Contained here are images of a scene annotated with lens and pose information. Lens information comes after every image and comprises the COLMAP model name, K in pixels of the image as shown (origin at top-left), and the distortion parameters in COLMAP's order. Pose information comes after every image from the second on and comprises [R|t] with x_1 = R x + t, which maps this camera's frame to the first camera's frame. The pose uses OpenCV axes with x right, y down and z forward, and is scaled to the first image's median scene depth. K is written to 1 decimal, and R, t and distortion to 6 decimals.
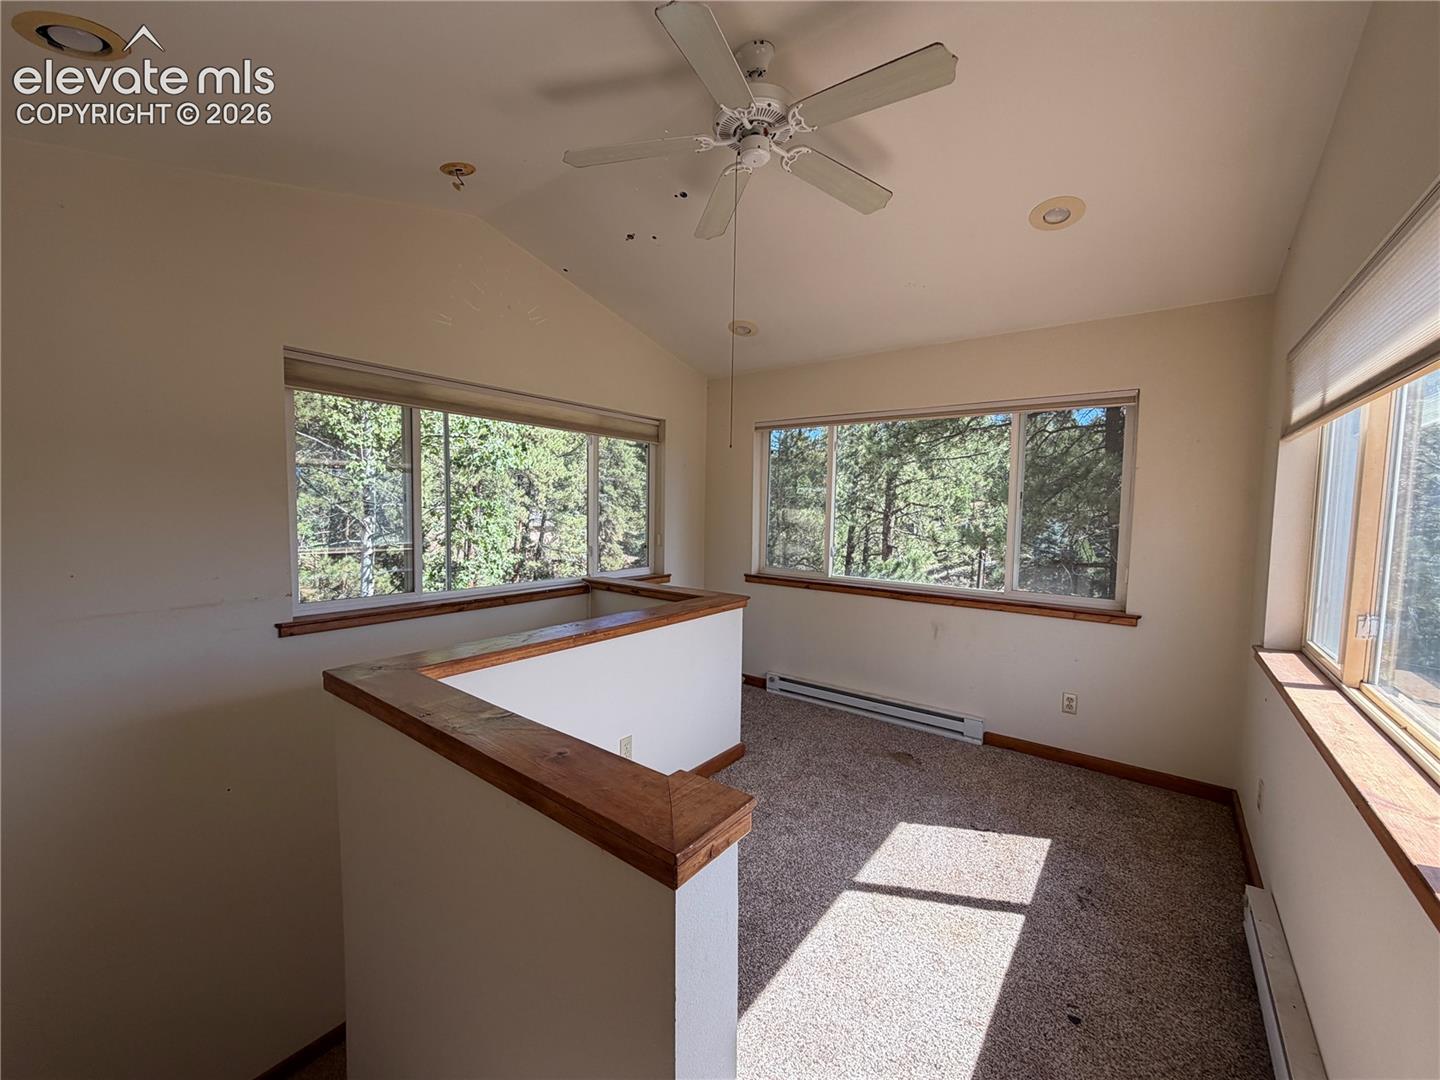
lens RADIAL K [[575.2, 0, 716.8], [0, 575.2, 543.4], [0, 0, 1]] dist [0.001054, -0.000173]
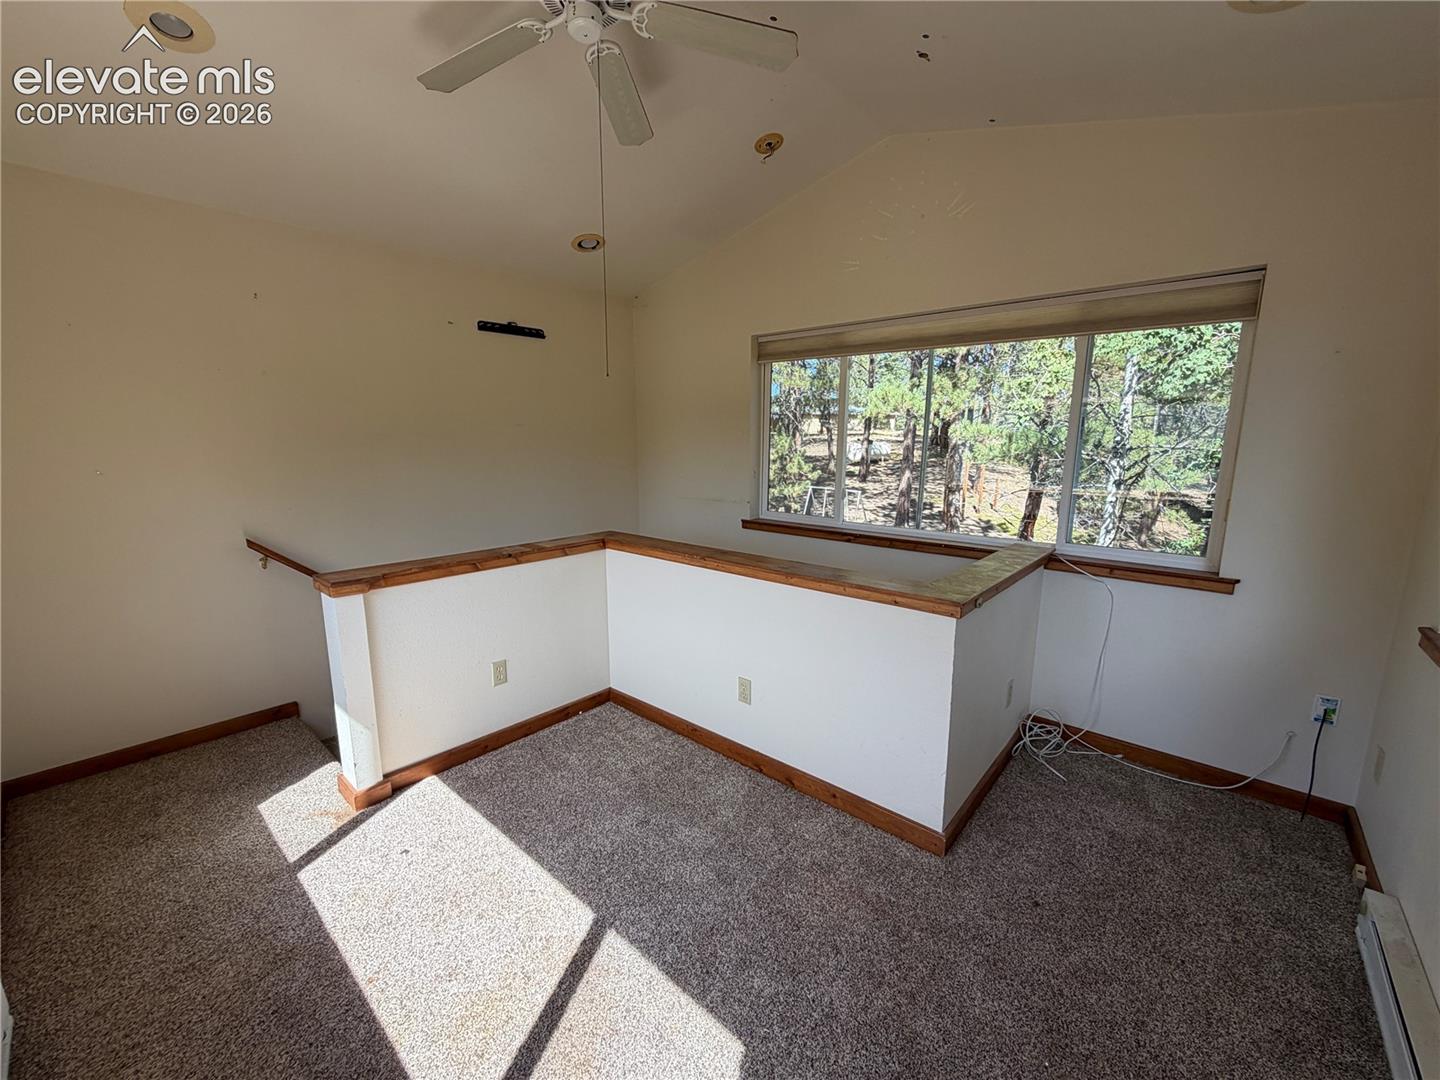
lens RADIAL K [[575.2, 0, 716.8], [0, 575.2, 543.4], [0, 0, 1]] dist [0.001054, -0.000173]
pose [[-0.054695, 0.161652, -0.985331, 0.704762], [-0.069810, 0.983774, 0.165272, -0.046632], [0.996060, 0.077825, -0.042523, 0.885433]]
